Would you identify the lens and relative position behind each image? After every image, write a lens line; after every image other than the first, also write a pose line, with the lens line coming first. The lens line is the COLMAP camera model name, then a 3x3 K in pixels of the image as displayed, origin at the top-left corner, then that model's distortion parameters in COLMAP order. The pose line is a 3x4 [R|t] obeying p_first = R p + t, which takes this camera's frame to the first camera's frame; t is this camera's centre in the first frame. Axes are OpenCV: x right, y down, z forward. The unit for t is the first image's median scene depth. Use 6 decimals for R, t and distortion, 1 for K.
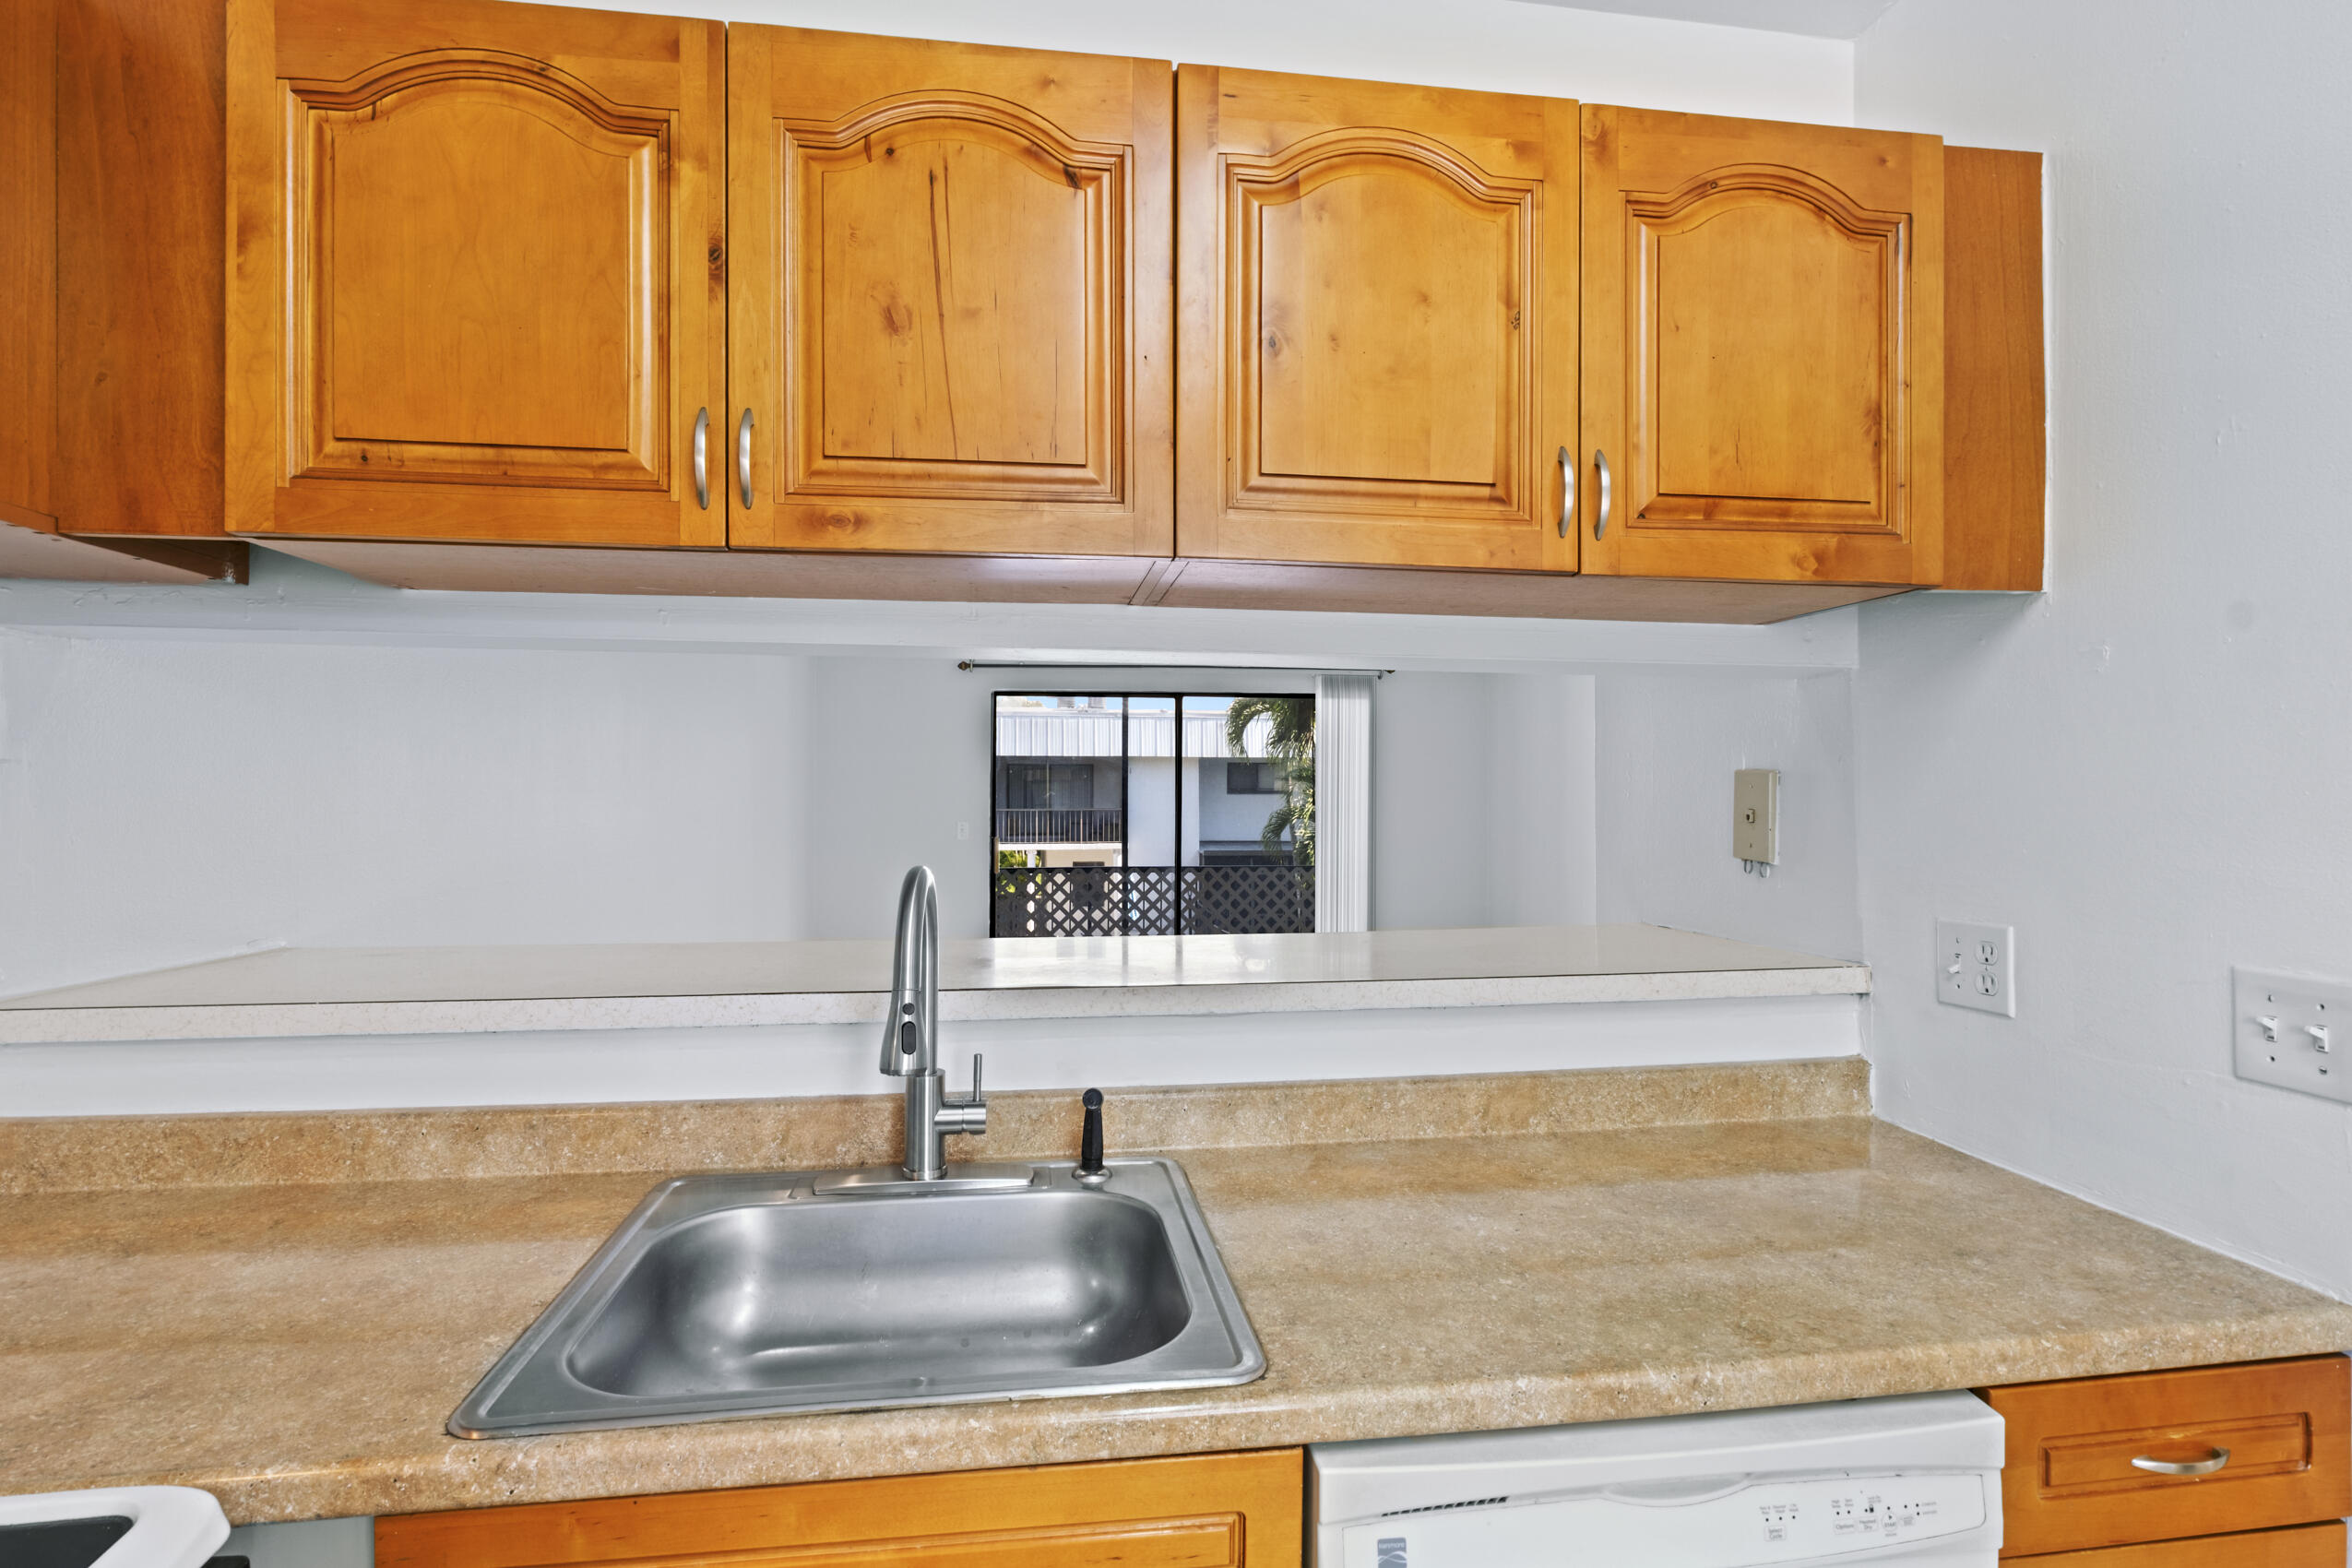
lens RADIAL K [[1137.4, 0, 1170.0], [0, 1137.4, 779.4], [0, 0, 1]] dist [0.000896, -0.000246]
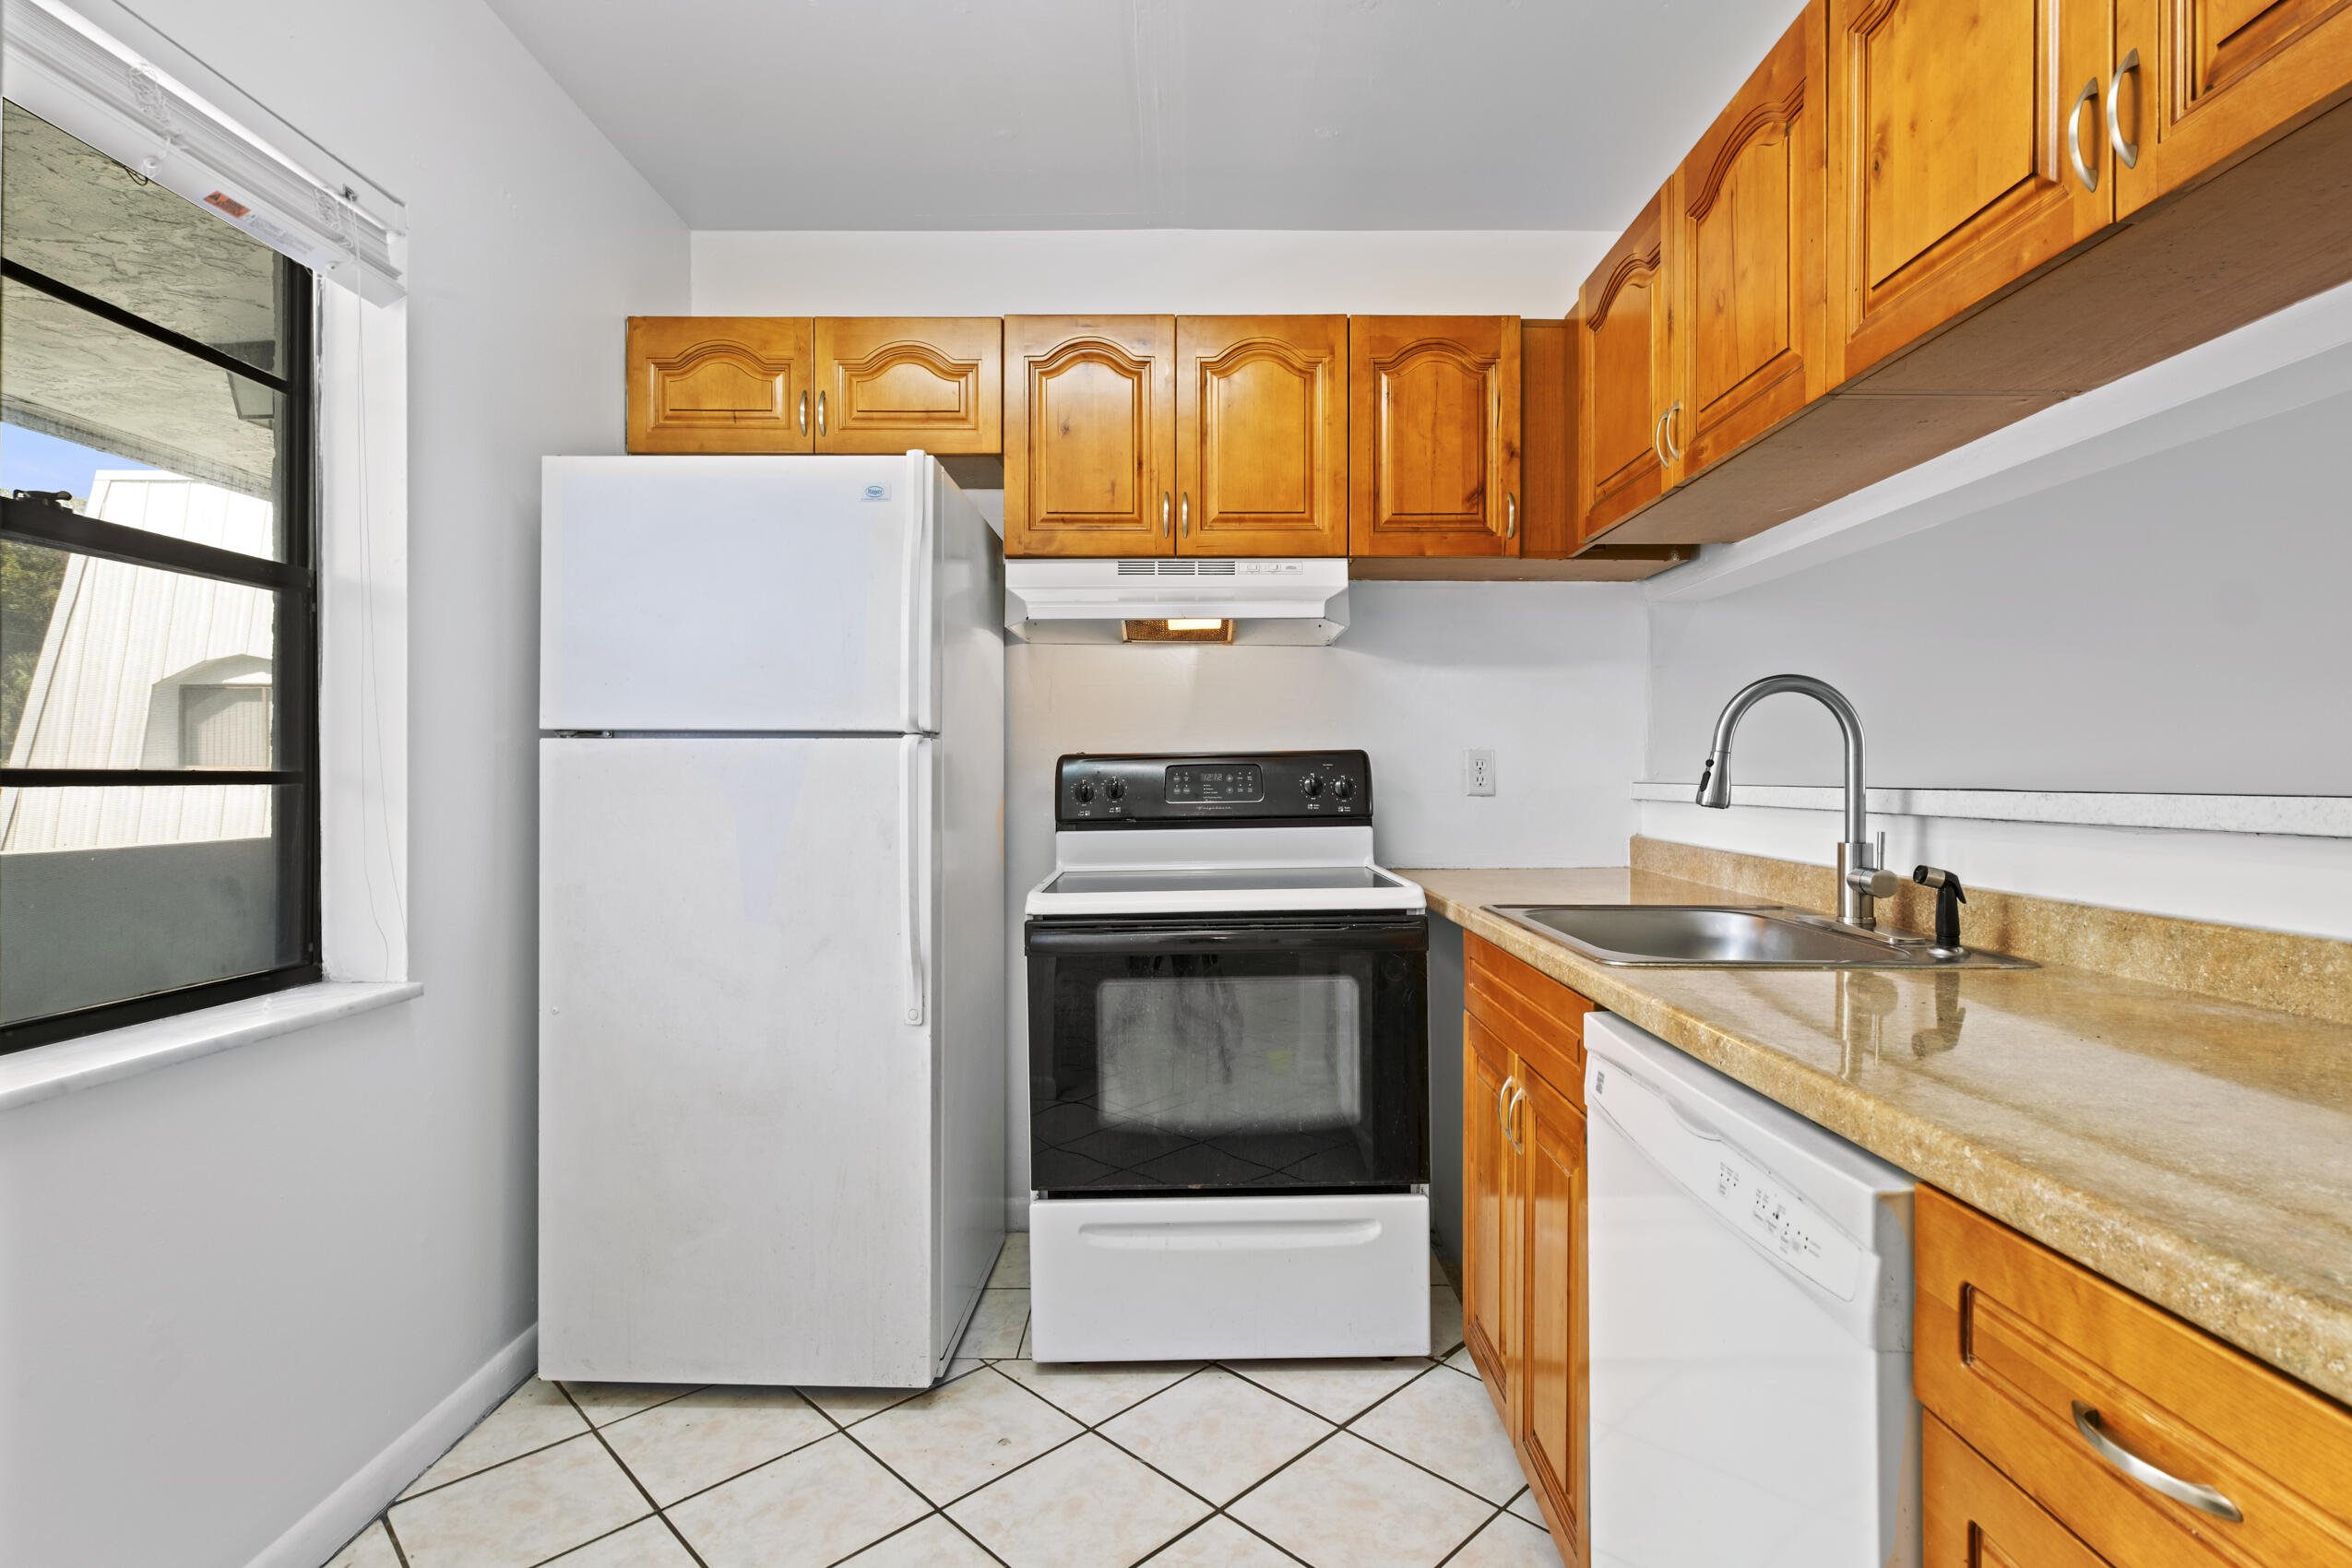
lens RADIAL K [[1123.9, 0, 1176.7], [0, 1123.9, 772.2], [0, 0, 1]] dist [0.002085, -0.000534]
pose [[-0.146294, -0.005887, -0.989224, 1.337874], [-0.002483, 0.999981, -0.005584, 0.223028], [0.989238, 0.001640, -0.146306, 0.521801]]
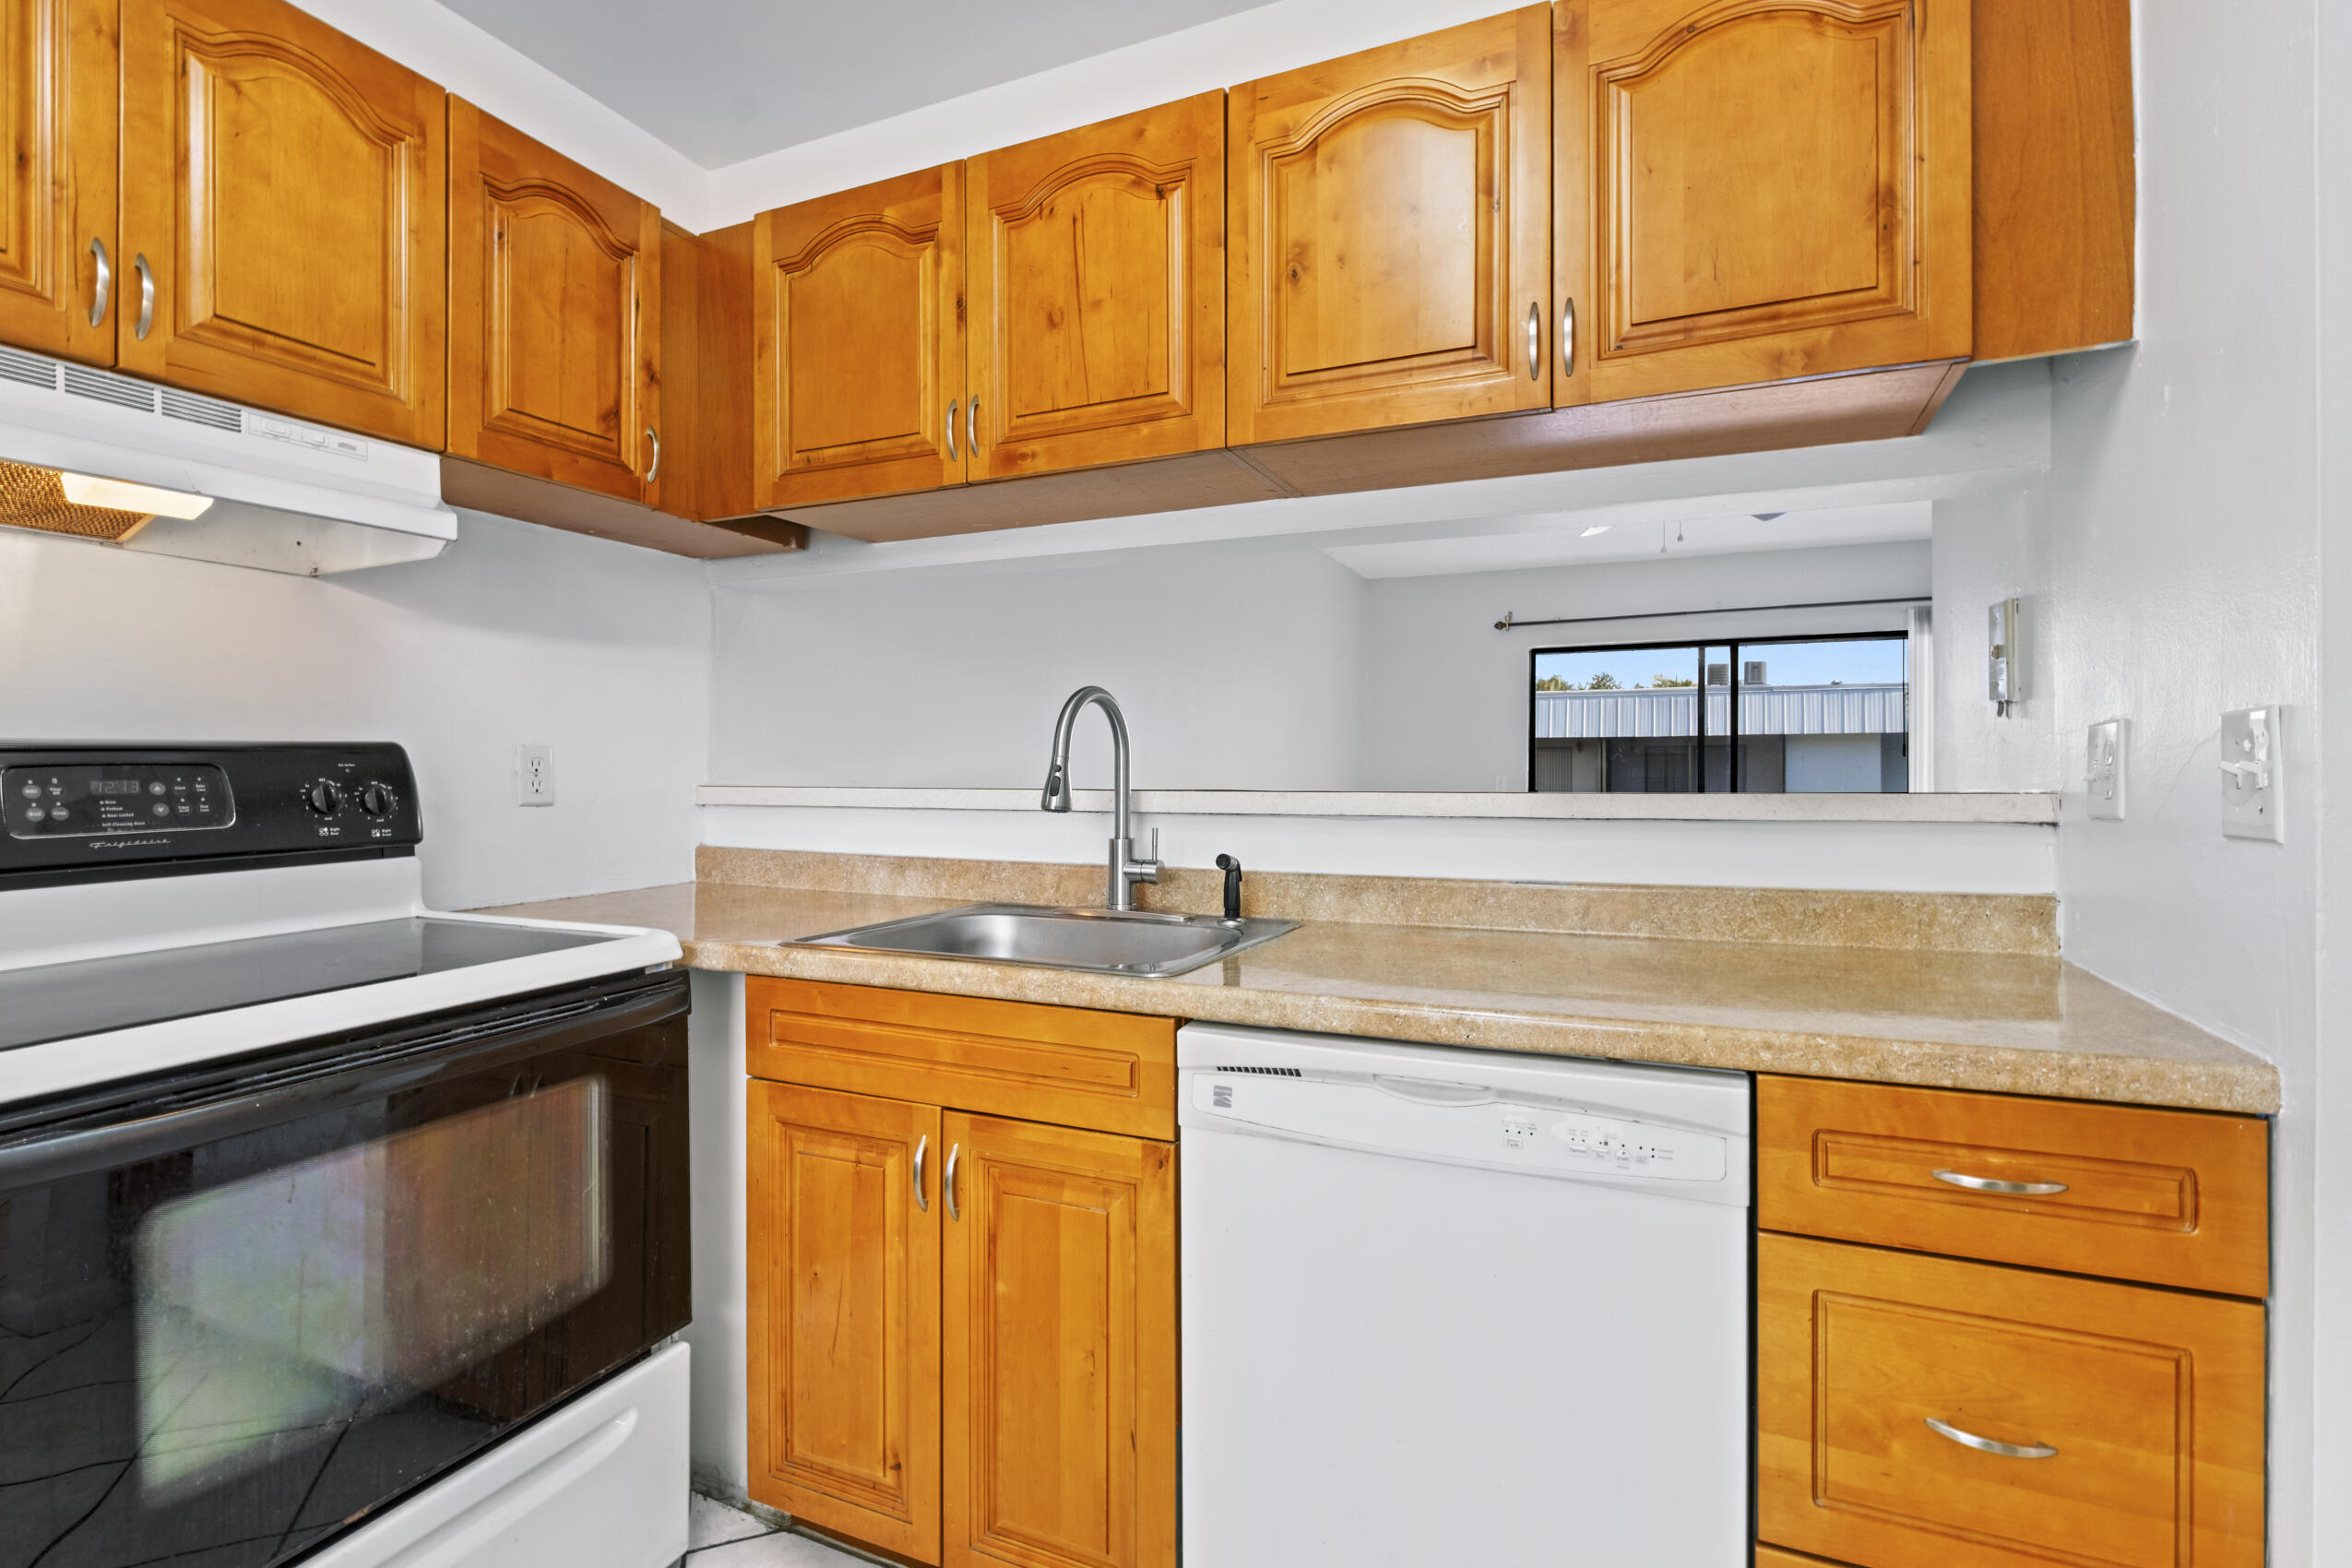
lens RADIAL K [[1123.9, 0, 1176.7], [0, 1123.9, 772.2], [0, 0, 1]] dist [0.002085, -0.000534]
pose [[0.845374, -0.003205, -0.534165, 0.709141], [0.002792, 0.999995, -0.001582, 0.208665], [0.534167, -0.000154, 0.845379, -0.189320]]
